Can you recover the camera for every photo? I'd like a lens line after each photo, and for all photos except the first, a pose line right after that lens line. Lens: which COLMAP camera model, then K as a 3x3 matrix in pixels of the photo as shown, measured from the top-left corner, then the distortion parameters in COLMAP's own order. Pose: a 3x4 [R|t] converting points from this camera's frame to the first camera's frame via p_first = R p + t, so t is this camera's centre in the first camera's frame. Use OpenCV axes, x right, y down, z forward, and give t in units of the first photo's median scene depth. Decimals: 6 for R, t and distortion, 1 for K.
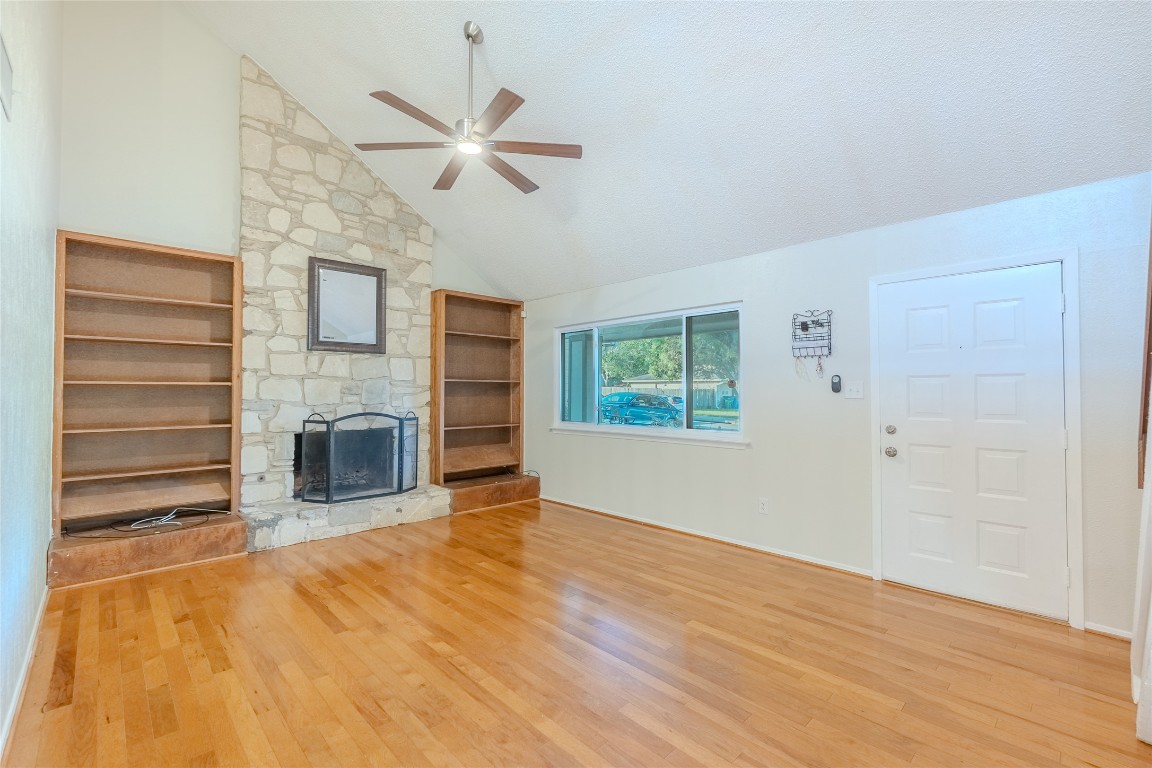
lens RADIAL K [[500.1, 0, 575.4], [0, 500.1, 381.0], [0, 0, 1]] dist [-0.002296, 0.000182]
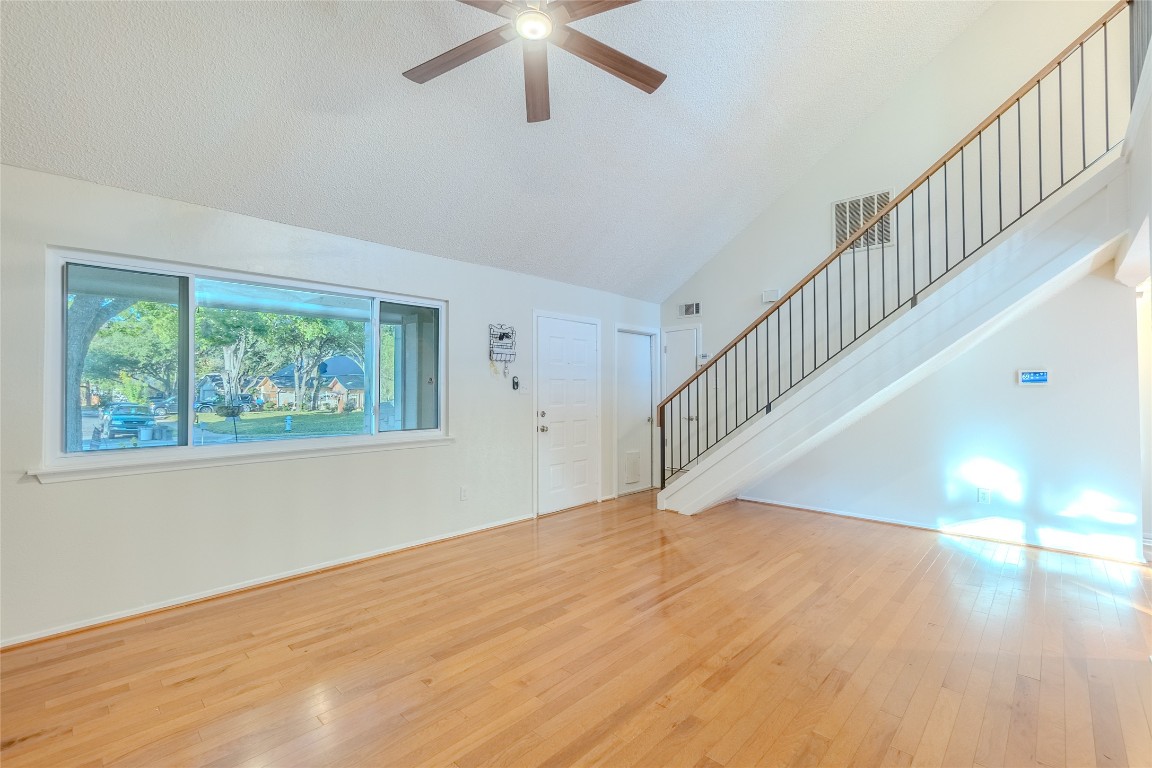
lens RADIAL K [[500.1, 0, 575.4], [0, 500.1, 381.0], [0, 0, 1]] dist [-0.002296, 0.000182]
pose [[-0.038572, 0.014918, 0.999144, -0.661156], [-0.020217, 0.999672, -0.015707, 0.014485], [-0.999051, -0.020806, -0.038258, 0.721724]]
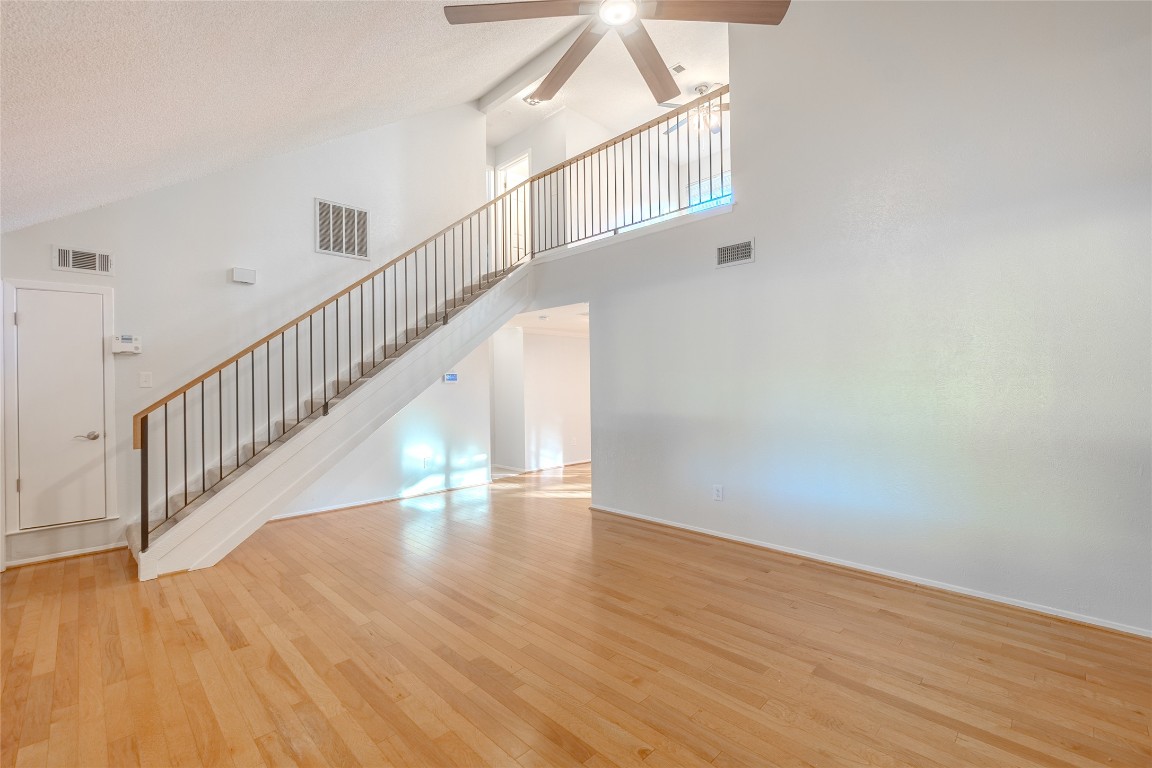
lens RADIAL K [[504.3, 0, 576.0], [0, 504.3, 384.0], [0, 0, 1]] dist [-0.013685, 0.000177]
pose [[-0.999712, 0.010892, -0.021366, -0.102514], [0.011364, 0.999691, -0.022110, 0.028318], [0.021118, -0.022346, -0.999527, 1.233699]]
